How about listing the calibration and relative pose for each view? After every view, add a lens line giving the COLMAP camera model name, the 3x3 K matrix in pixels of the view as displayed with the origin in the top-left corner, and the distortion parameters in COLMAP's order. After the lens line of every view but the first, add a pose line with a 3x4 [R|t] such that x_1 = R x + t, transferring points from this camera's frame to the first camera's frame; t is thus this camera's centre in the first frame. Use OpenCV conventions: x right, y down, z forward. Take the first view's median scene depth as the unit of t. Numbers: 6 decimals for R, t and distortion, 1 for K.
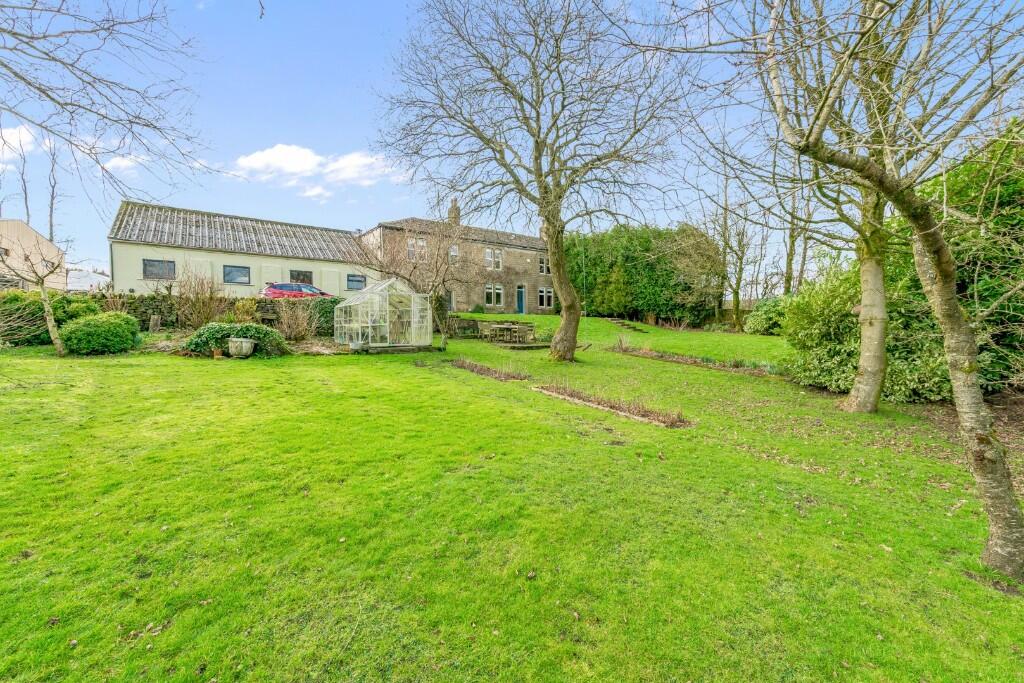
lens RADIAL K [[430.1, 0, 527.5], [0, 430.1, 345.4], [0, 0, 1]] dist [0.020423, 0.000322]
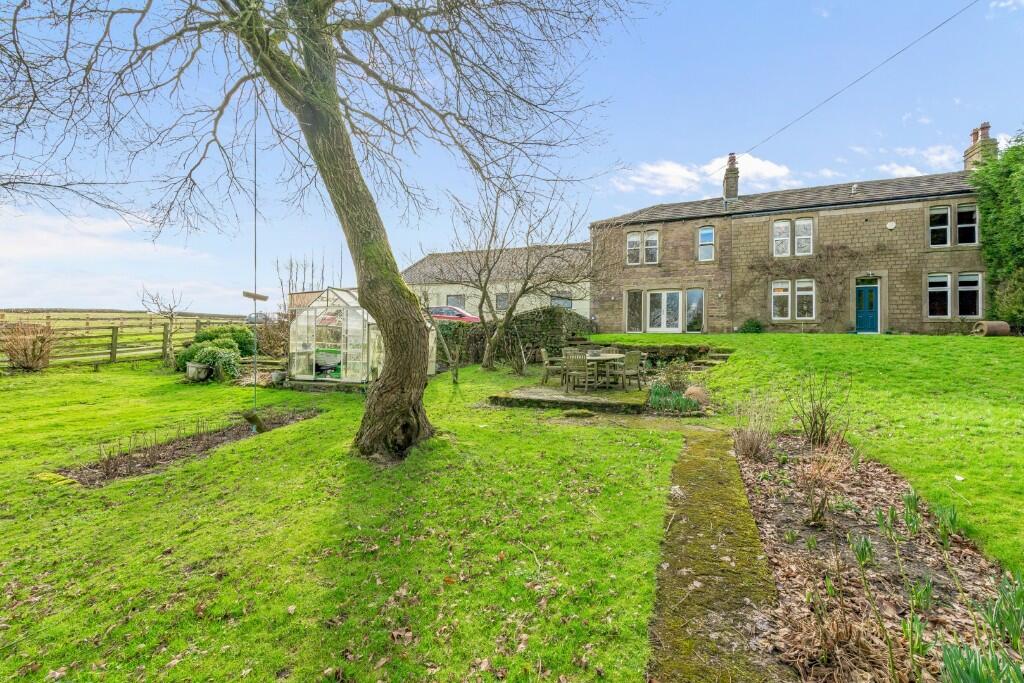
lens RADIAL K [[422.8, 0, 512.0], [0, 422.8, 341.5], [0, 0, 1]] dist [0.019691, 0.000658]
pose [[0.537648, -0.003173, -0.843163, 0.188283], [-0.046061, 0.998389, -0.033128, -0.027540], [0.841910, 0.056648, 0.536636, 0.383375]]
